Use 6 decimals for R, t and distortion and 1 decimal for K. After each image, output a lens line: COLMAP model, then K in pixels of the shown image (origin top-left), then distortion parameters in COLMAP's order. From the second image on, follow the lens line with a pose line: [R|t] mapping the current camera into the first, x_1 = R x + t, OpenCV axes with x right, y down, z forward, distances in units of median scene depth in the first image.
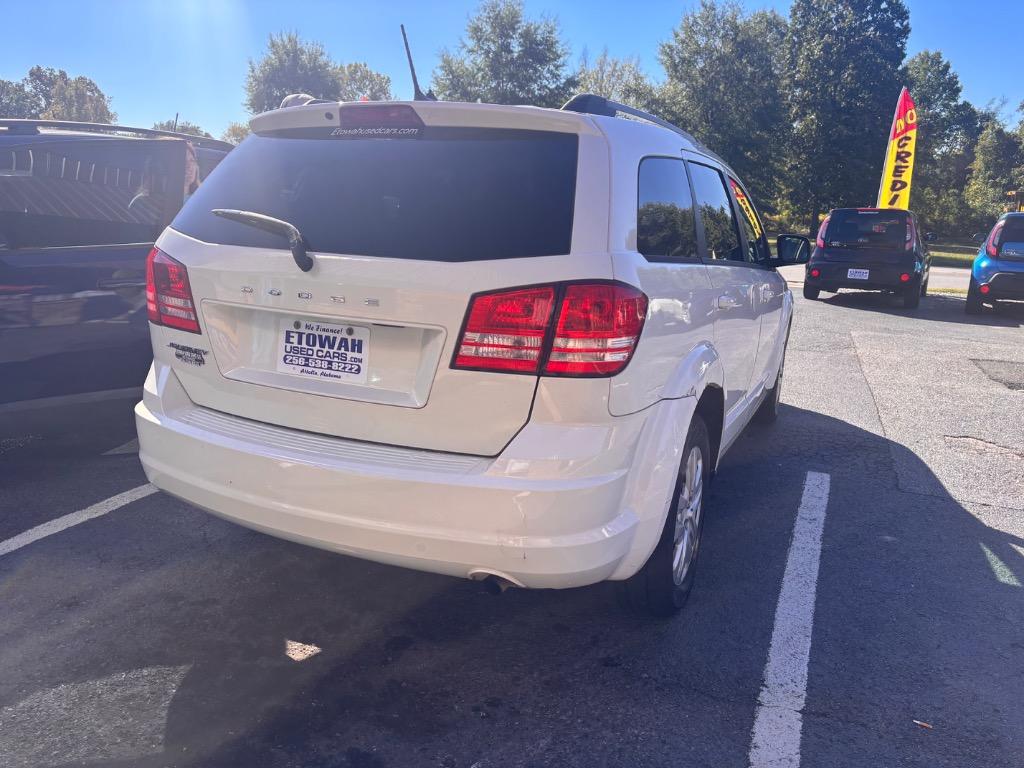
lens RADIAL K [[781.2, 0, 512.0], [0, 781.2, 384.0], [0, 0, 1]] dist [0.029385, -0.047401]
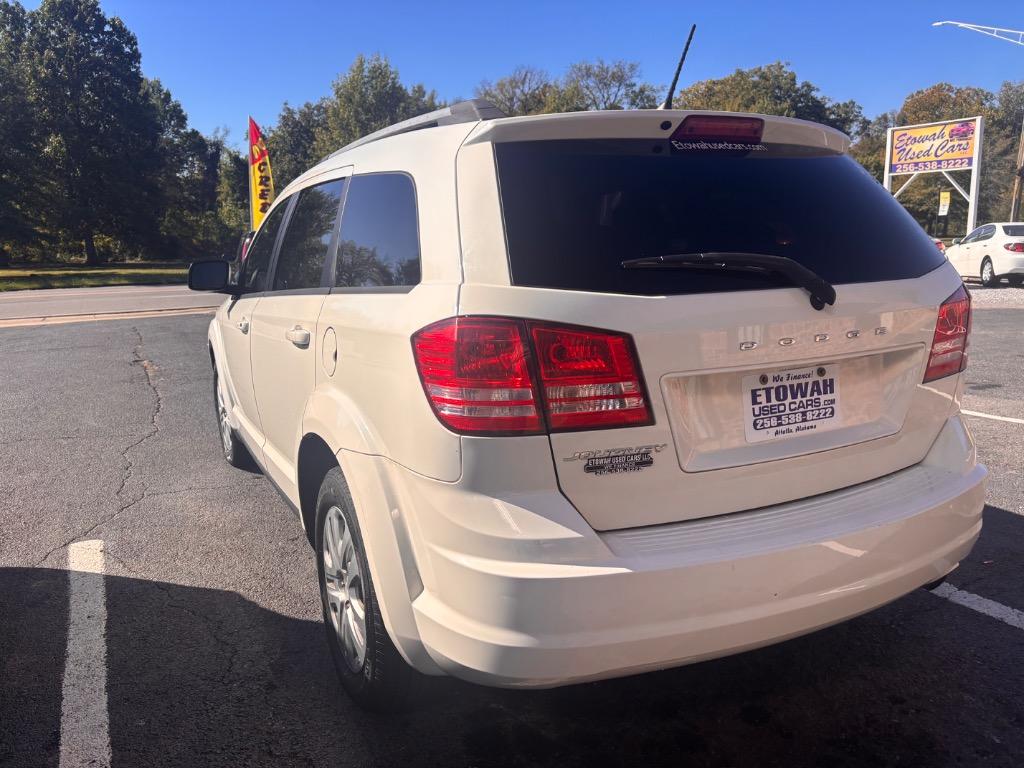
lens RADIAL K [[782.8, 0, 512.0], [0, 782.8, 384.0], [0, 0, 1]] dist [0.017506, -0.010840]
pose [[0.617804, -0.196662, 0.761342, -1.050673], [0.218693, 0.972994, 0.073872, -0.187200], [-0.755309, 0.120862, 0.644128, 0.668541]]
